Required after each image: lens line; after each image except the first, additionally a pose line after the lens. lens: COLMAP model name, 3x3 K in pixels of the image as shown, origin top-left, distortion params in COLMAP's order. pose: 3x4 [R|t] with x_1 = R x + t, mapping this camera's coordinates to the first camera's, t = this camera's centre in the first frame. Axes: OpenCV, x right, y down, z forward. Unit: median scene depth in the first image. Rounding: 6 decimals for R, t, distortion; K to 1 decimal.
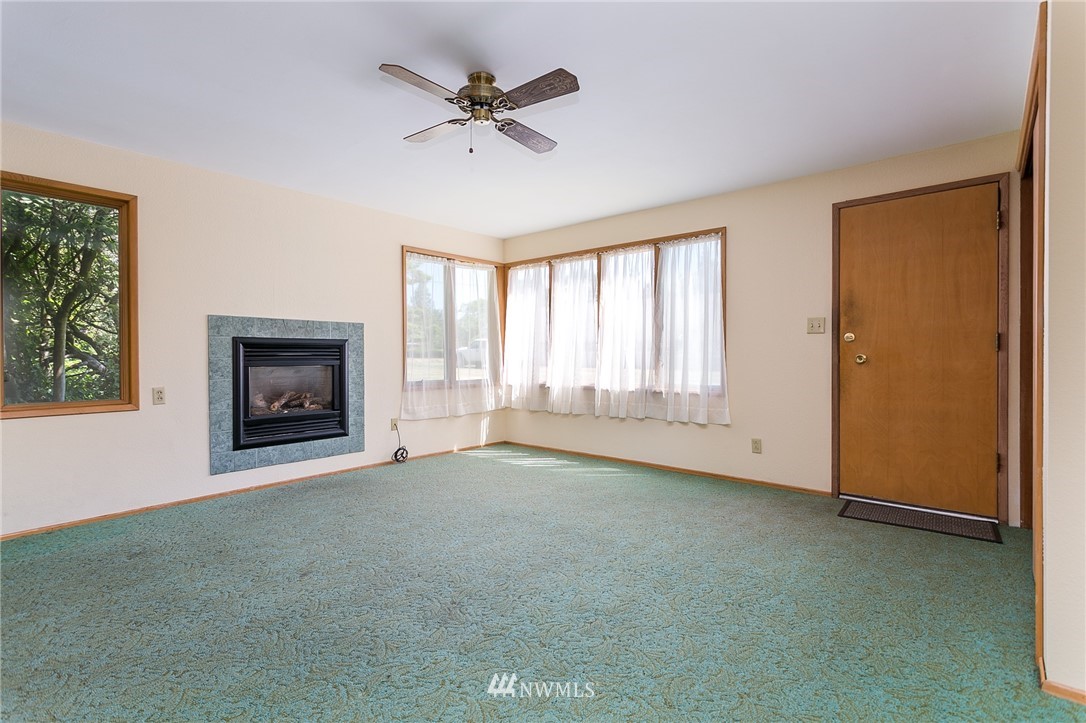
lens RADIAL K [[511.4, 0, 542.2], [0, 511.4, 359.2], [0, 0, 1]] dist [0.000859, 0.000994]
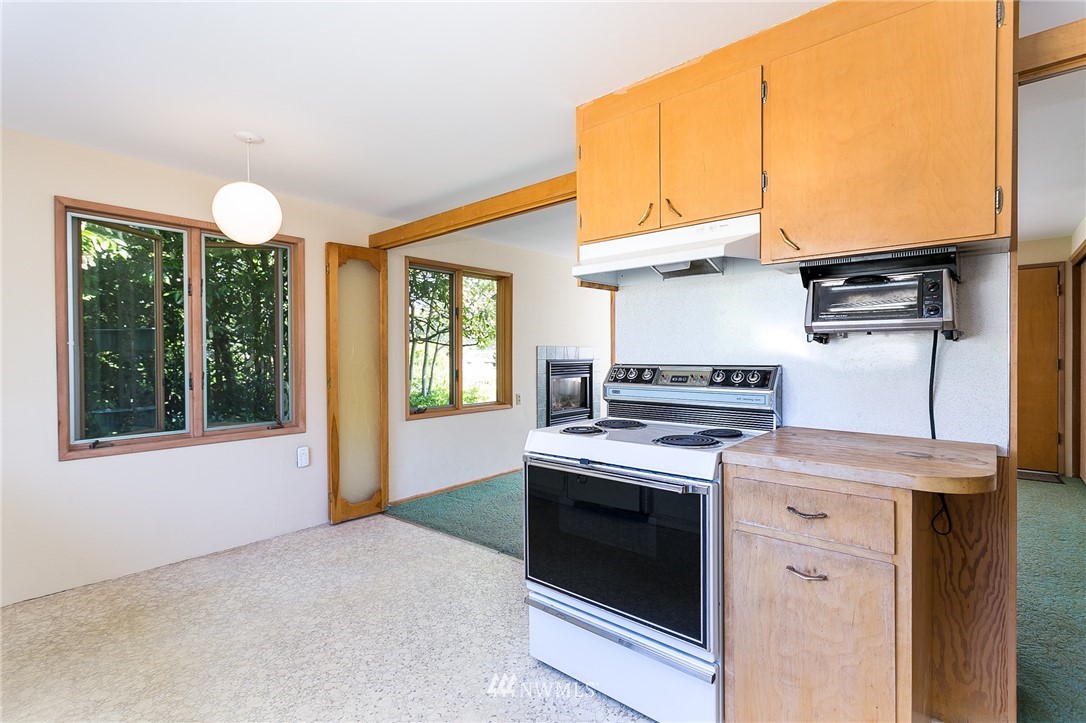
lens RADIAL K [[511.2, 0, 539.7], [0, 511.2, 359.5], [0, 0, 1]] dist [-0.000668, 0.001343]
pose [[0.999956, -0.003638, -0.008682, -0.549157], [0.003655, 0.999992, 0.001882, -0.043279], [0.008675, -0.001913, 0.999961, -0.473412]]
